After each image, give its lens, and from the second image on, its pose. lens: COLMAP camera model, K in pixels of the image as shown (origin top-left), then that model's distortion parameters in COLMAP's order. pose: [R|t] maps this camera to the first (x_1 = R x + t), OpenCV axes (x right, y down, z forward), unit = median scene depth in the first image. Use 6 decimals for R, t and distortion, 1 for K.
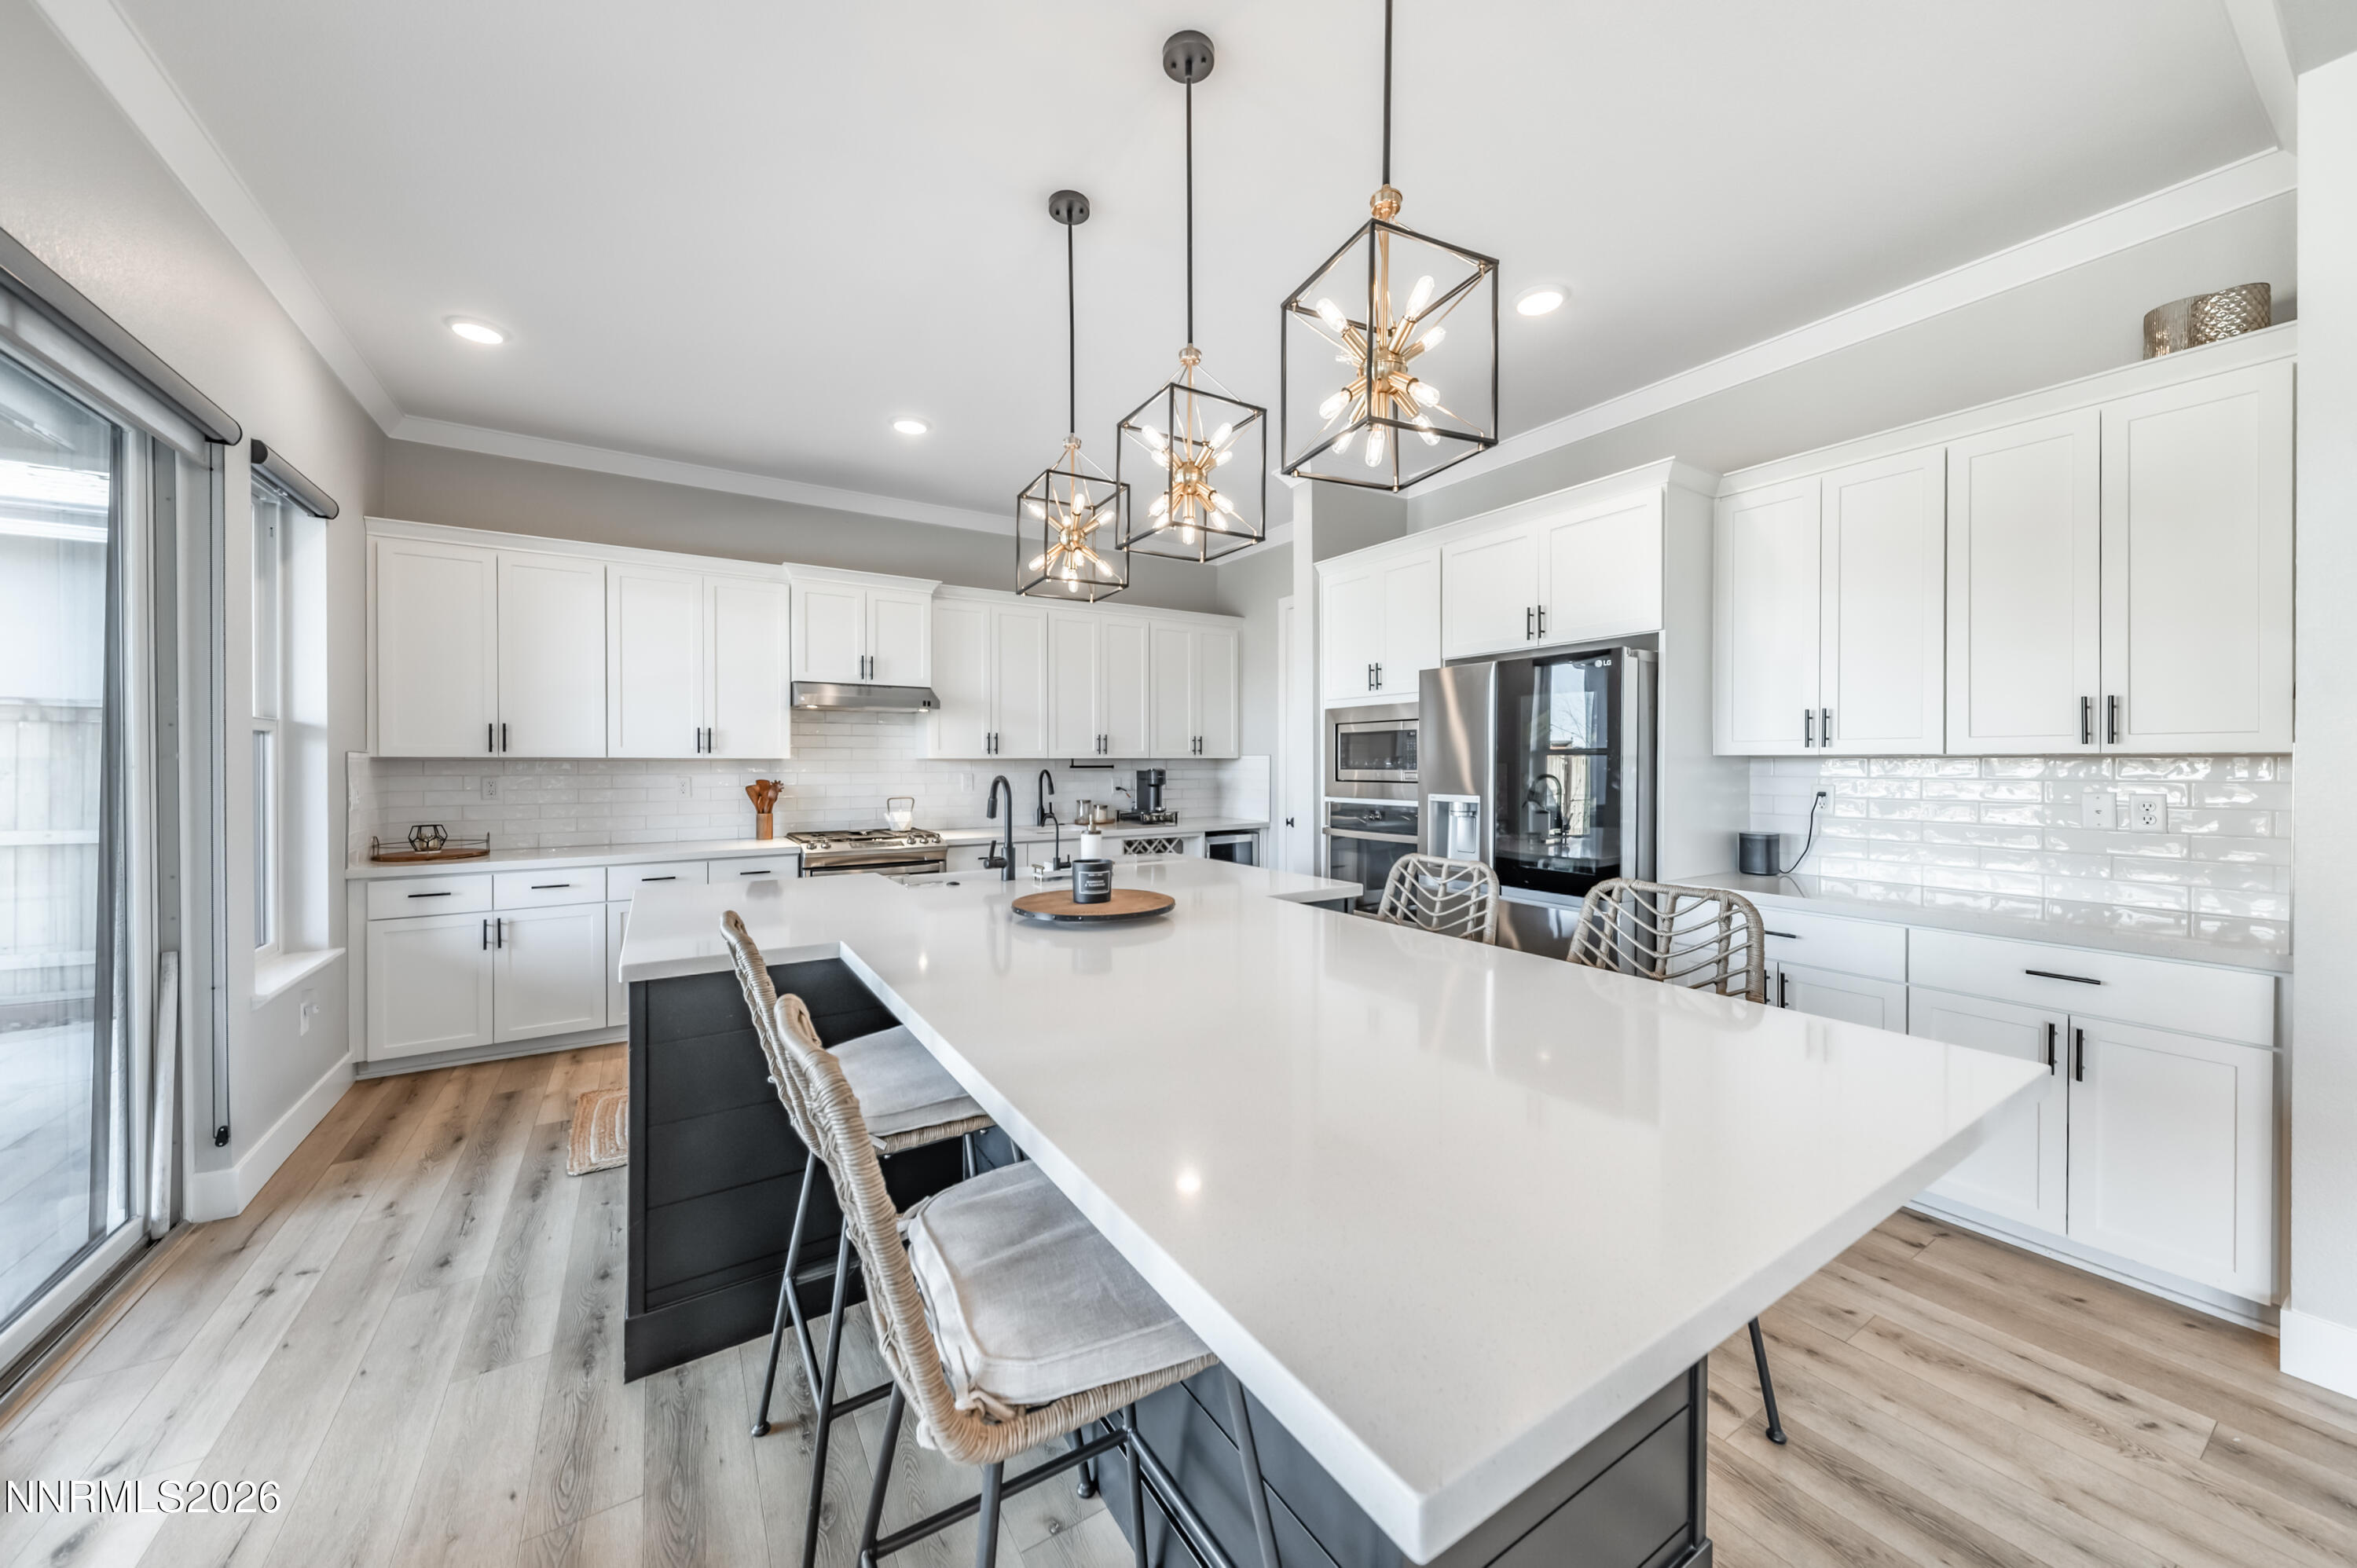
lens RADIAL K [[835.1, 0, 1194.1], [0, 835.1, 762.3], [0, 0, 1]] dist [-0.000527, -0.000682]
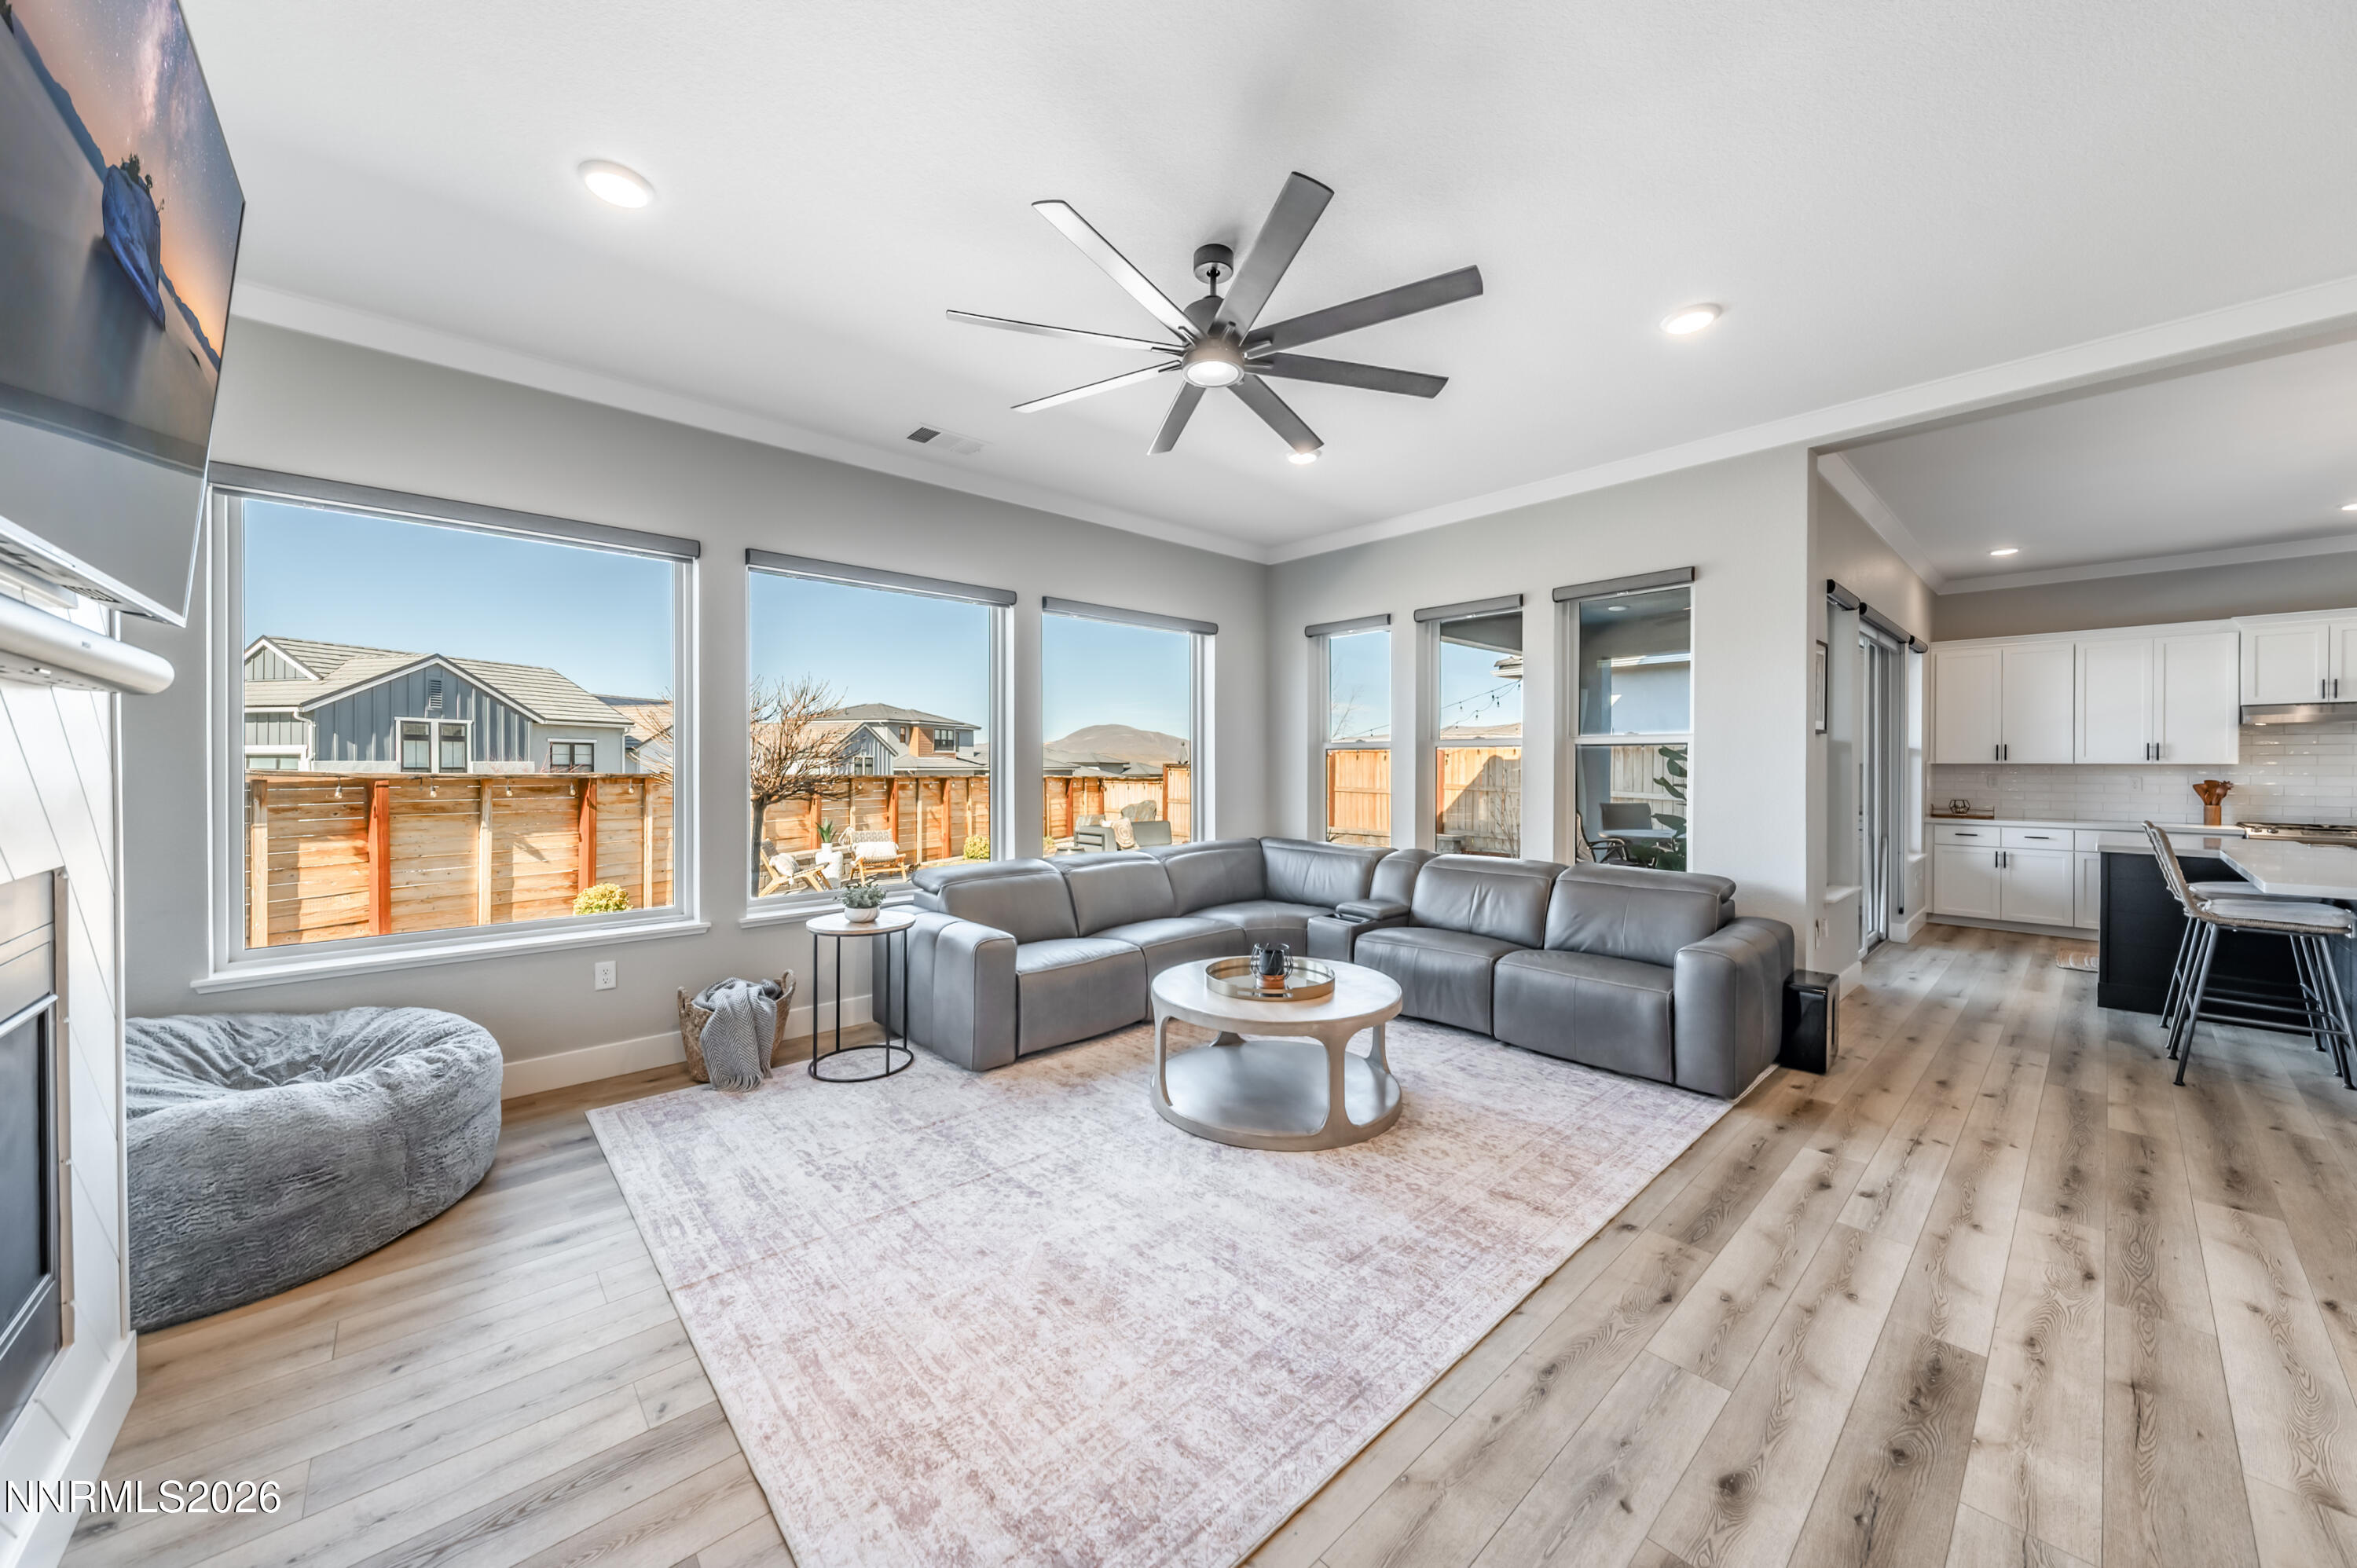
lens RADIAL K [[835.1, 0, 1190.3], [0, 835.1, 770.8], [0, 0, 1]] dist [-0.000527, -0.000682]
pose [[0.165629, 0.007295, -0.986161, 0.553391], [-0.003153, 0.999971, 0.006867, 0.002068], [0.986183, 0.001972, 0.165648, -0.873407]]
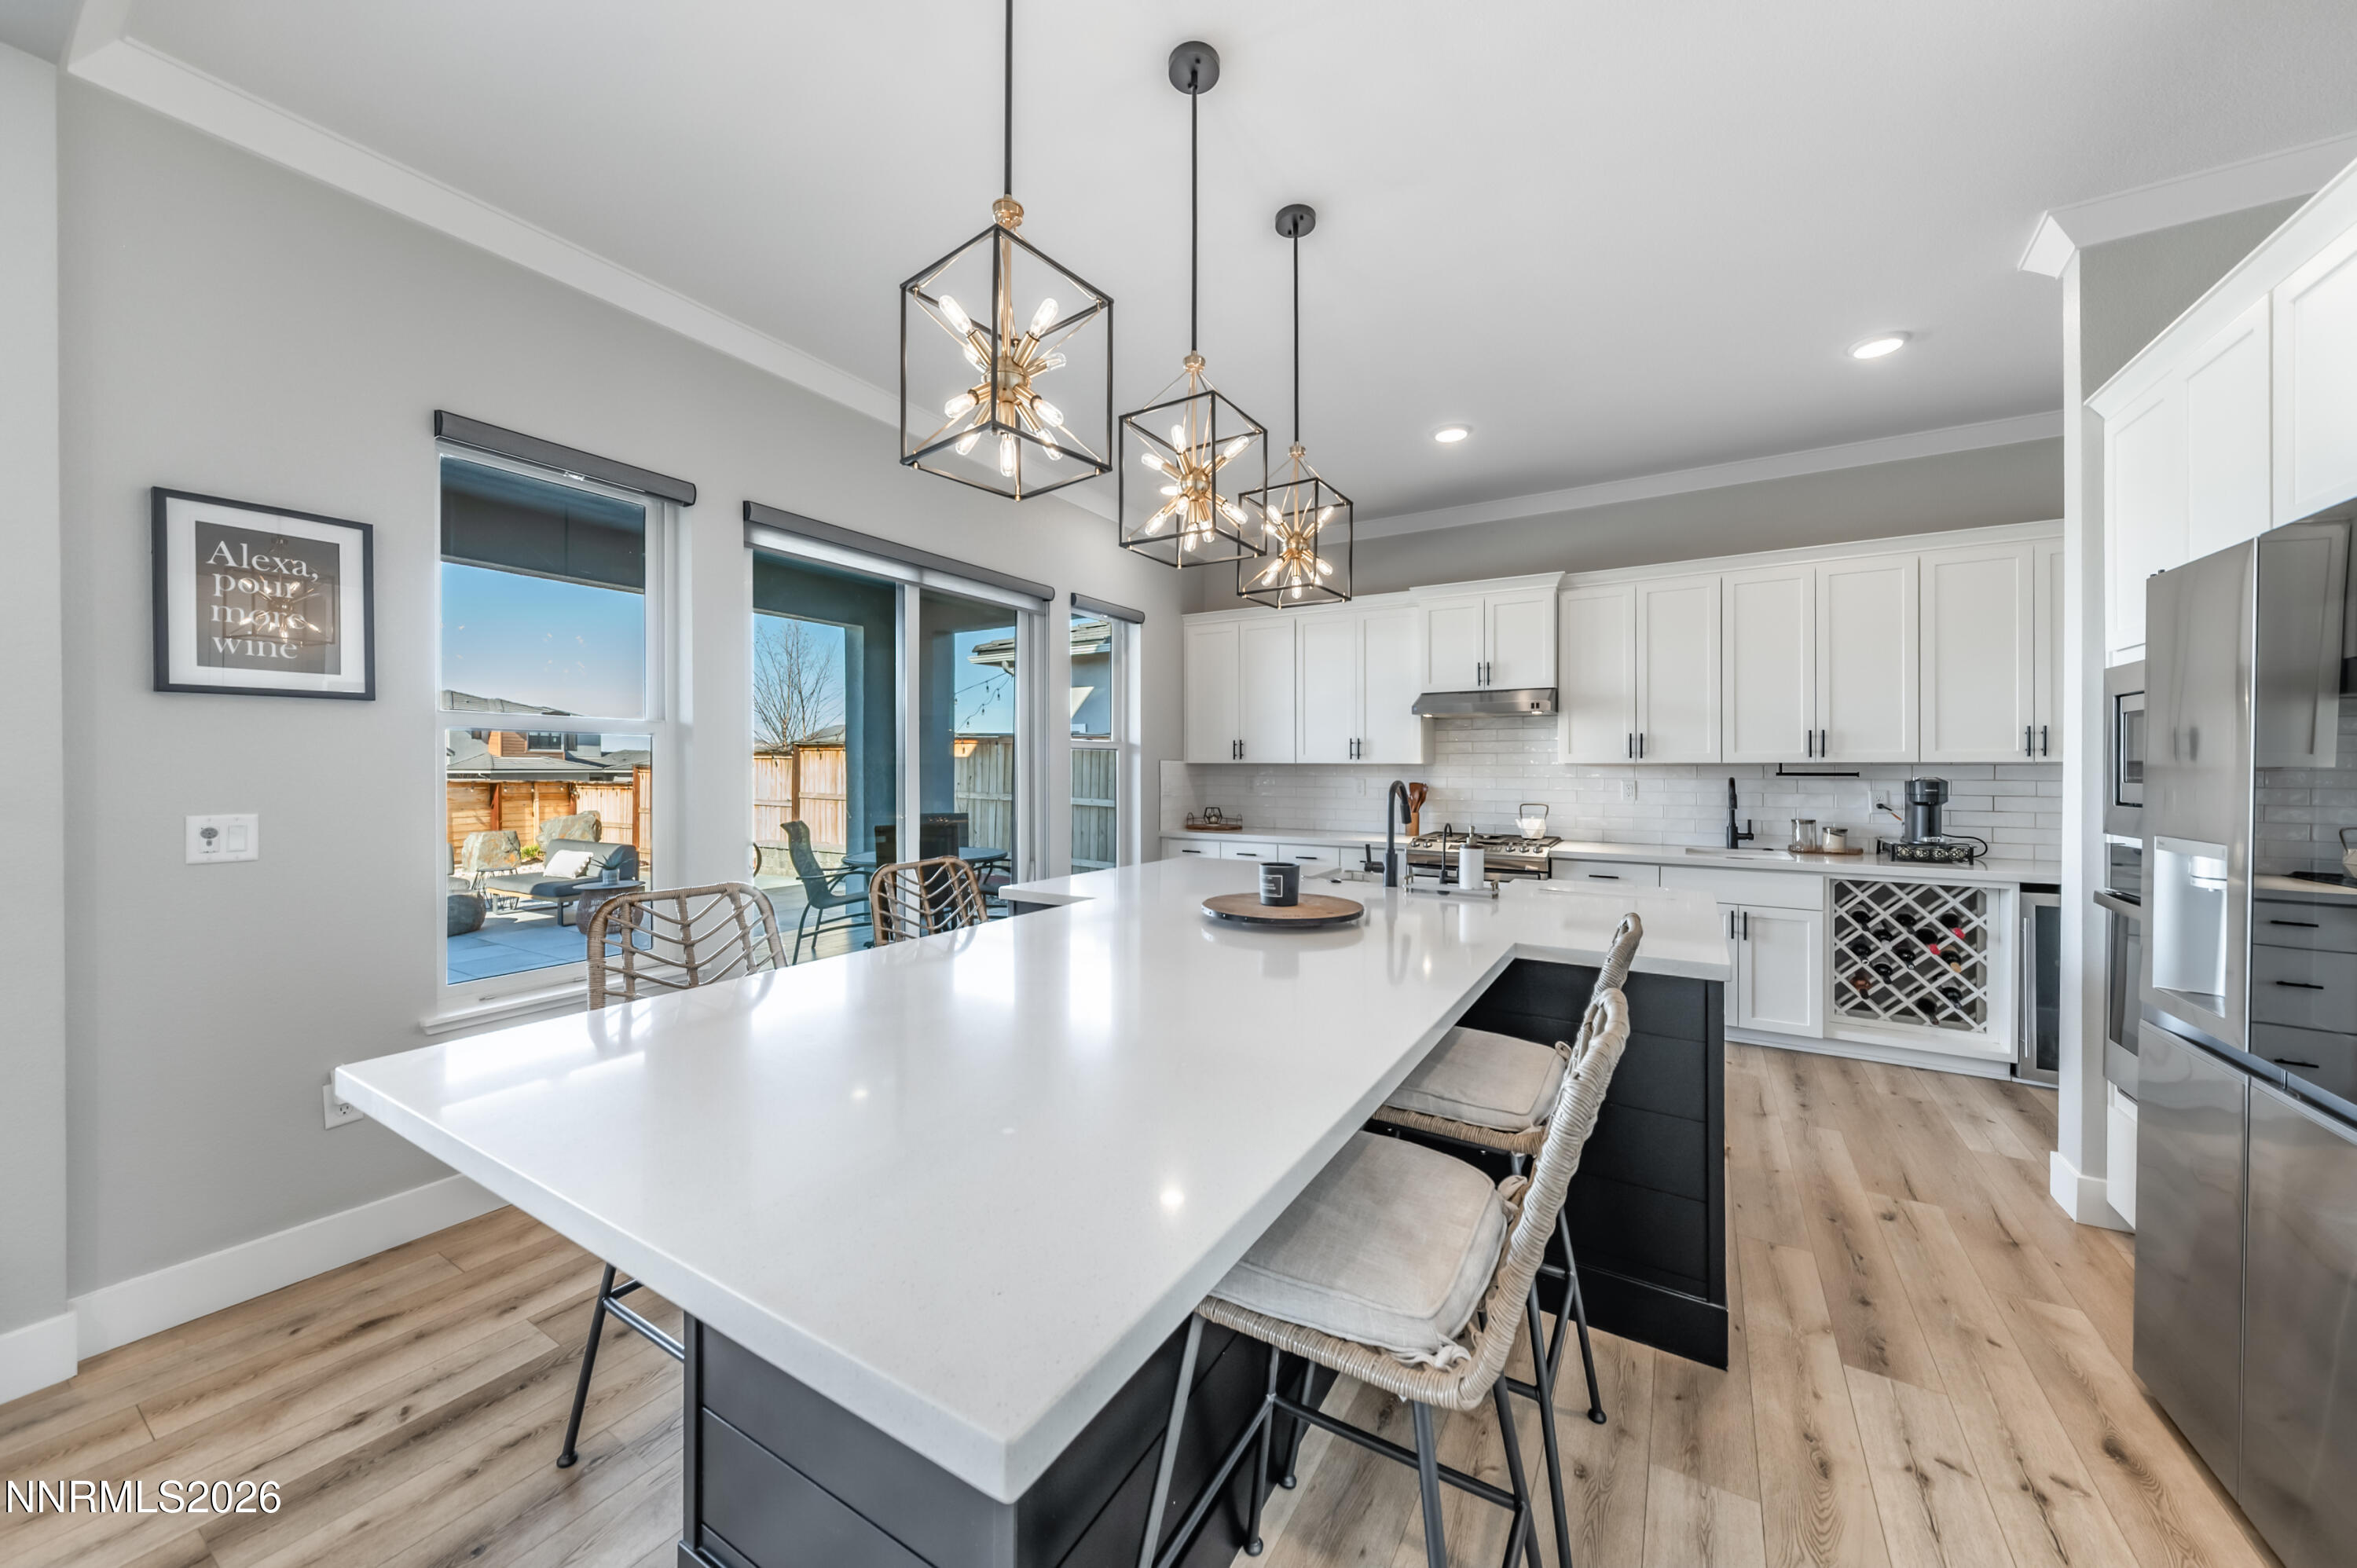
lens RADIAL K [[835.1, 0, 1169.1], [0, 835.1, 778.0], [0, 0, 1]] dist [-0.000527, -0.000682]
pose [[0.425028, 0.013059, -0.905086, 0.386480], [-0.003081, 0.999911, 0.012980, 0.001085], [0.905175, -0.002728, 0.425031, 0.233955]]
